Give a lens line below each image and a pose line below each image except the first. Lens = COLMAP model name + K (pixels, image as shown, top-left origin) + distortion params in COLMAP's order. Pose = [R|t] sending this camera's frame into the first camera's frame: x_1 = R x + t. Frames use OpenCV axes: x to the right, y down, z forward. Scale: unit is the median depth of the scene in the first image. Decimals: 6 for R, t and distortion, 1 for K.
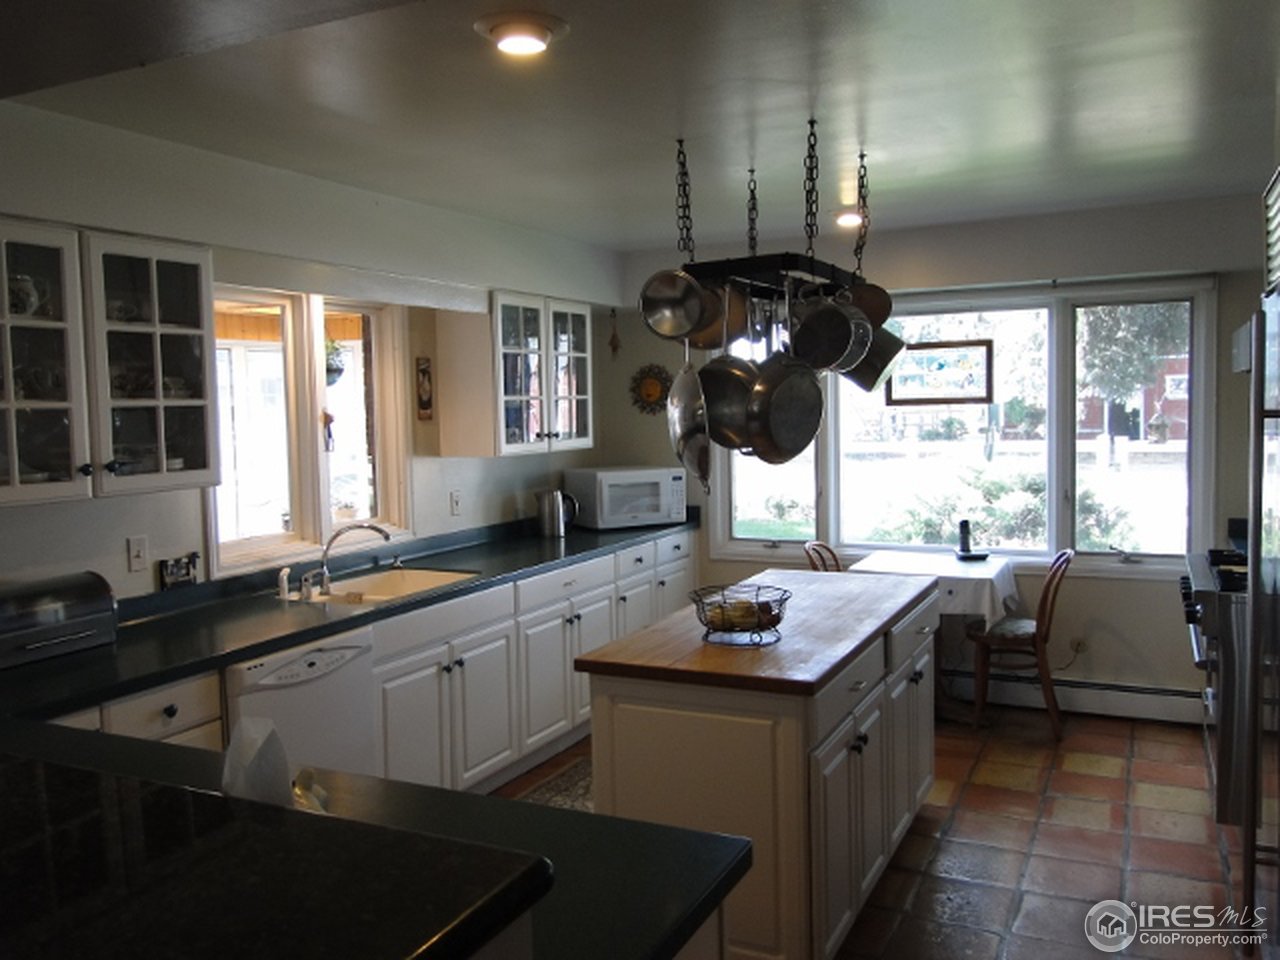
lens RADIAL K [[1081.3, 0, 634.2], [0, 1081.3, 478.7], [0, 0, 1]] dist [0.003049, -0.004784]
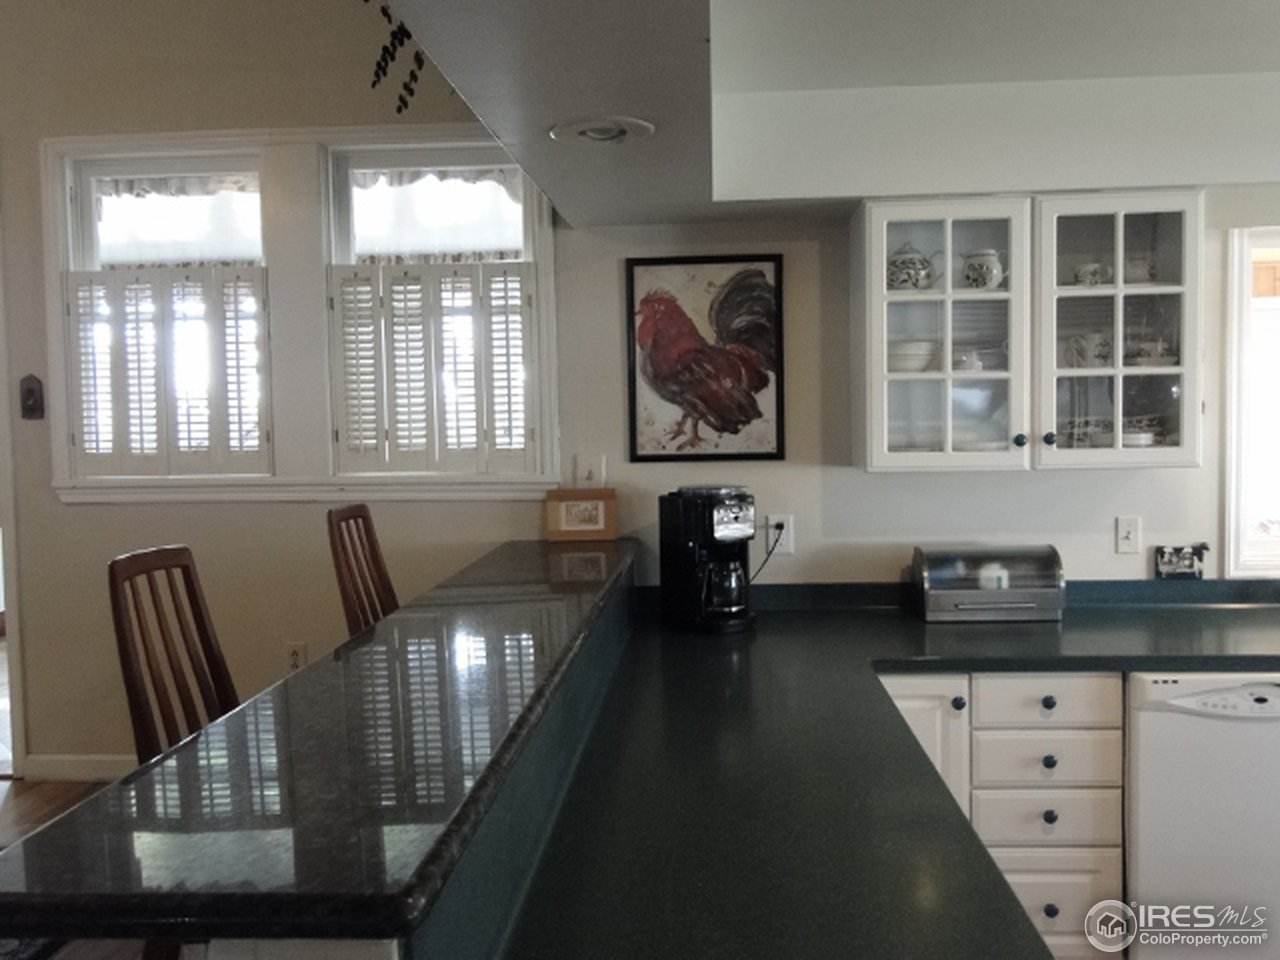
lens RADIAL K [[1081.3, 0, 636.9], [0, 1081.3, 477.8], [0, 0, 1]] dist [0.003049, -0.004784]
pose [[0.366038, 0.074860, -0.927584, 0.267389], [-0.053453, 0.996805, 0.059353, -0.013423], [0.929063, 0.027857, 0.368870, 0.292326]]
